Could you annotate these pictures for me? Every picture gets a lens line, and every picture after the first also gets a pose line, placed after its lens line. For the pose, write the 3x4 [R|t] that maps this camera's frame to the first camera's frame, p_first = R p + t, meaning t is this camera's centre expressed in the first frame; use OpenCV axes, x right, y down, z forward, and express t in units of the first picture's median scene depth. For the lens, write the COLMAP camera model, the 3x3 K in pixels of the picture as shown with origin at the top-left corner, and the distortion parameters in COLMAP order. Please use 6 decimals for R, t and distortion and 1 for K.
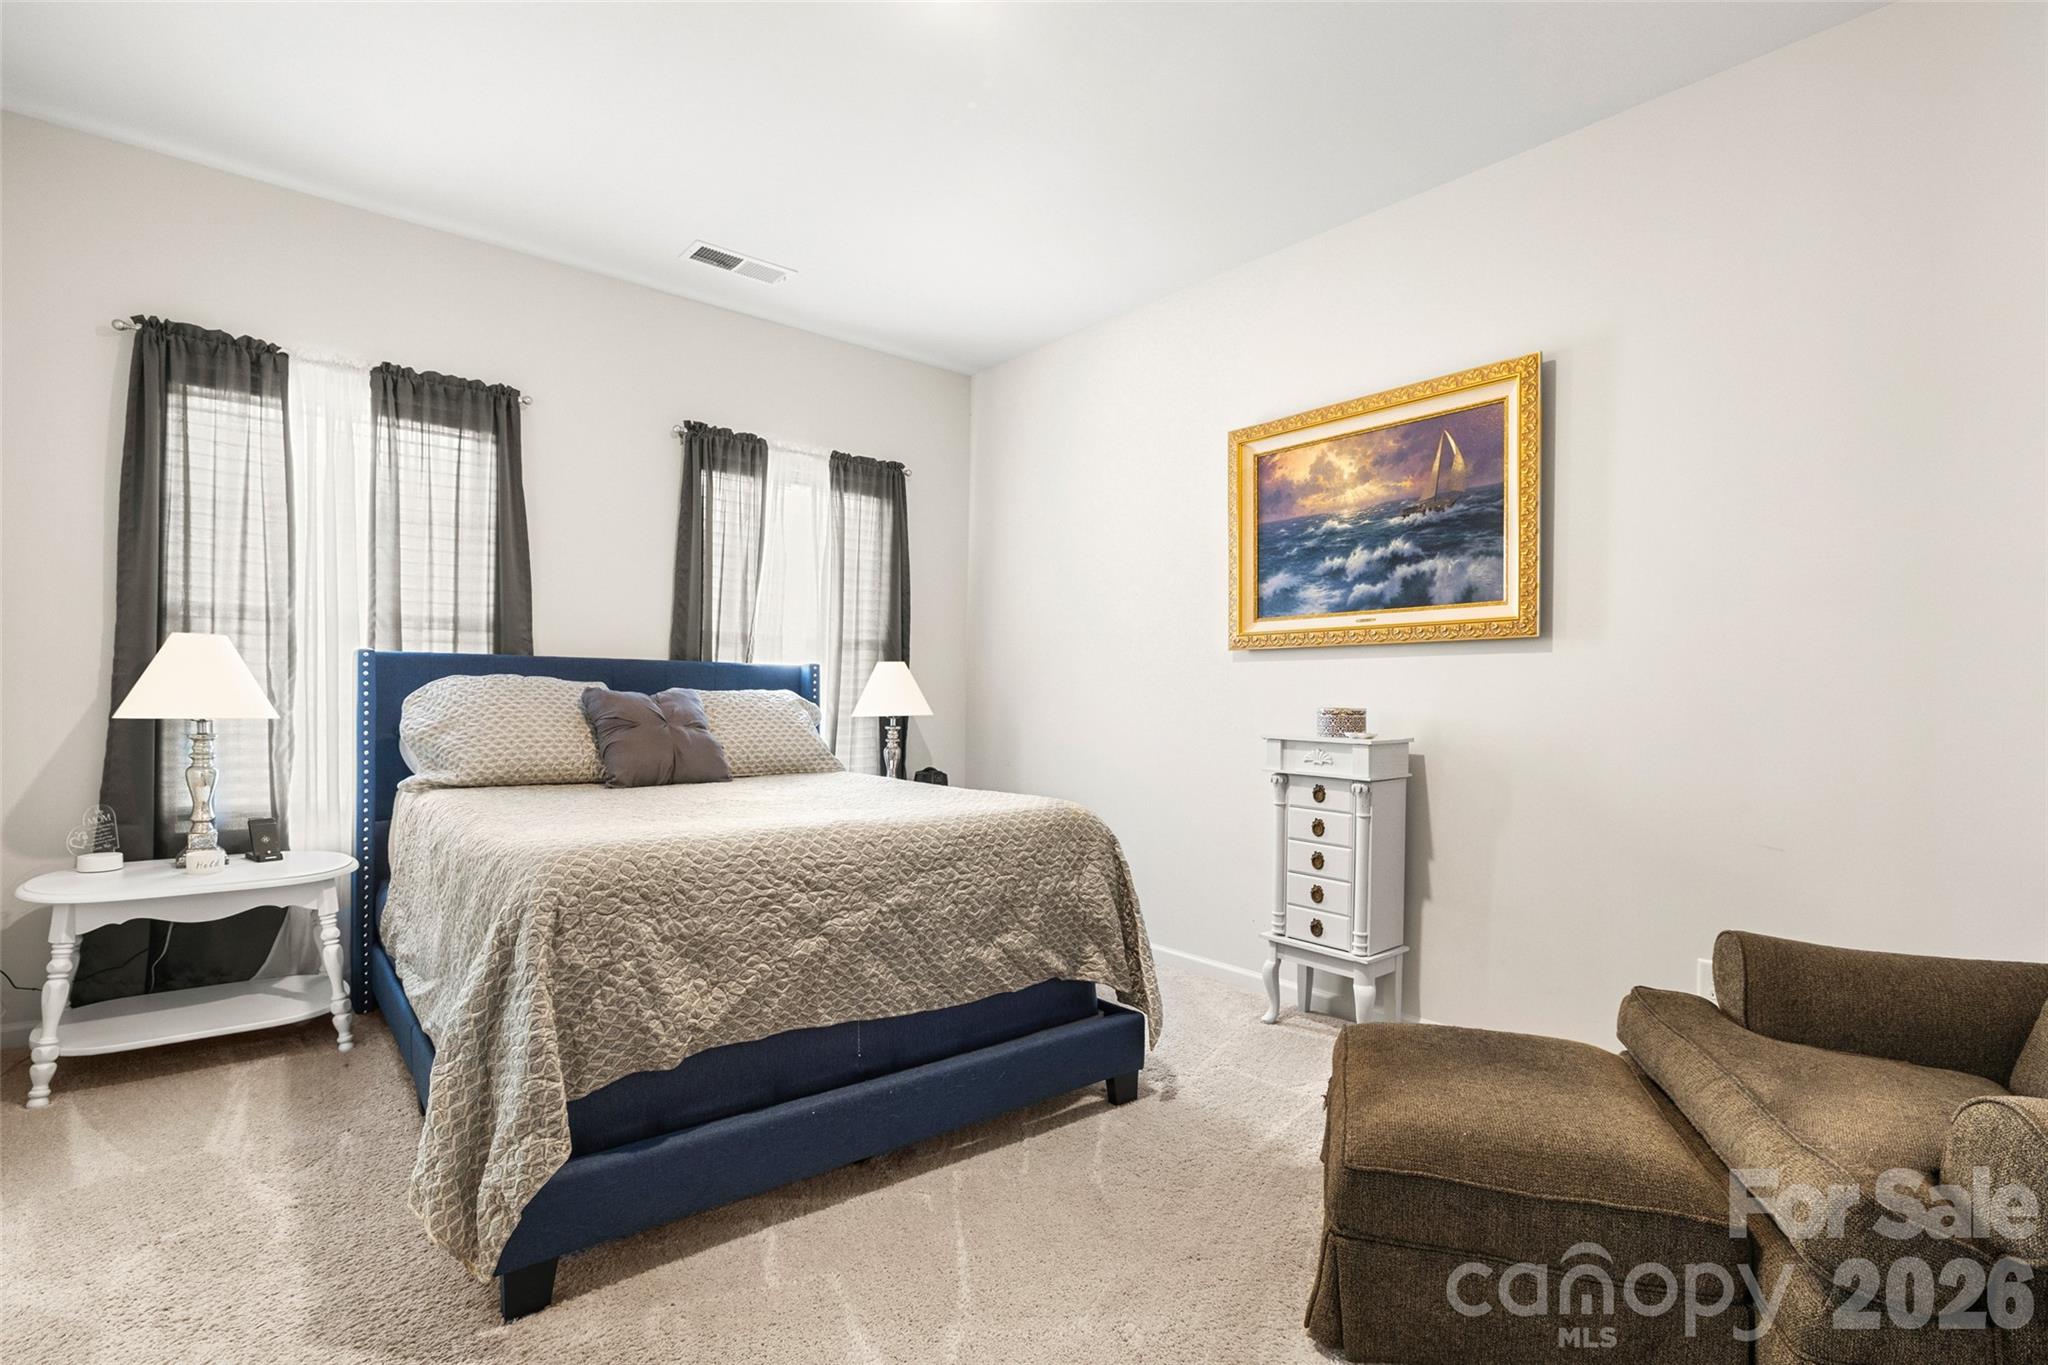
lens RADIAL K [[1018.3, 0, 1022.1], [0, 1018.3, 689.4], [0, 0, 1]] dist [-0.002918, 0.000392]
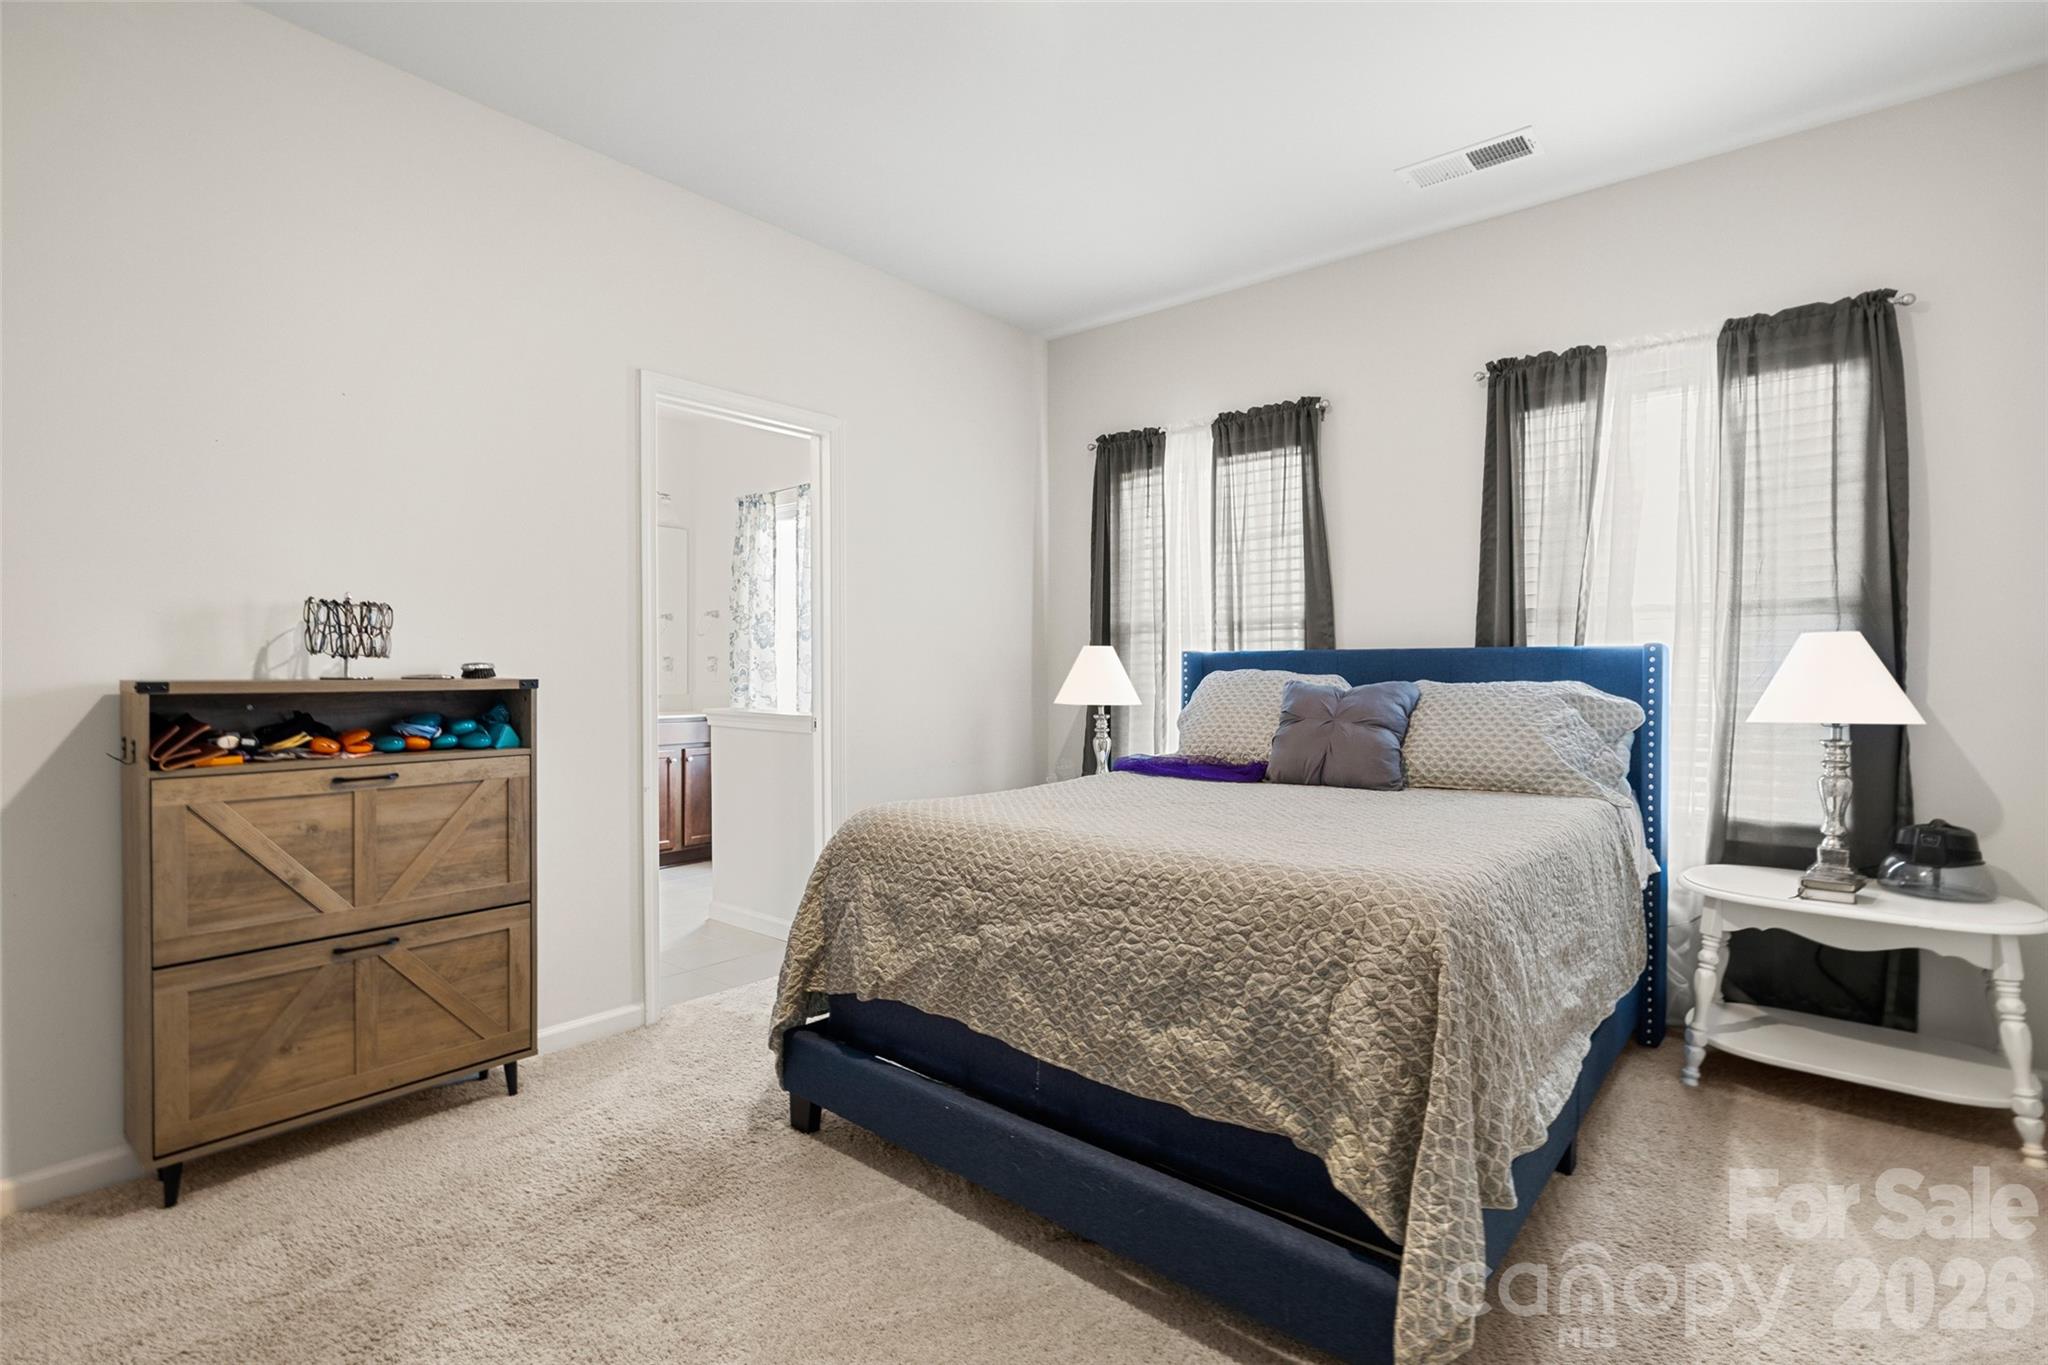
lens RADIAL K [[958.8, 0, 1016.0], [0, 958.8, 686.7], [0, 0, 1]] dist [-0.009157, 0.002971]
pose [[0.161277, -0.000259, -0.986909, 0.617796], [0.006319, 0.999980, 0.000770, 0.001897], [0.986889, -0.006361, 0.161275, 0.771802]]
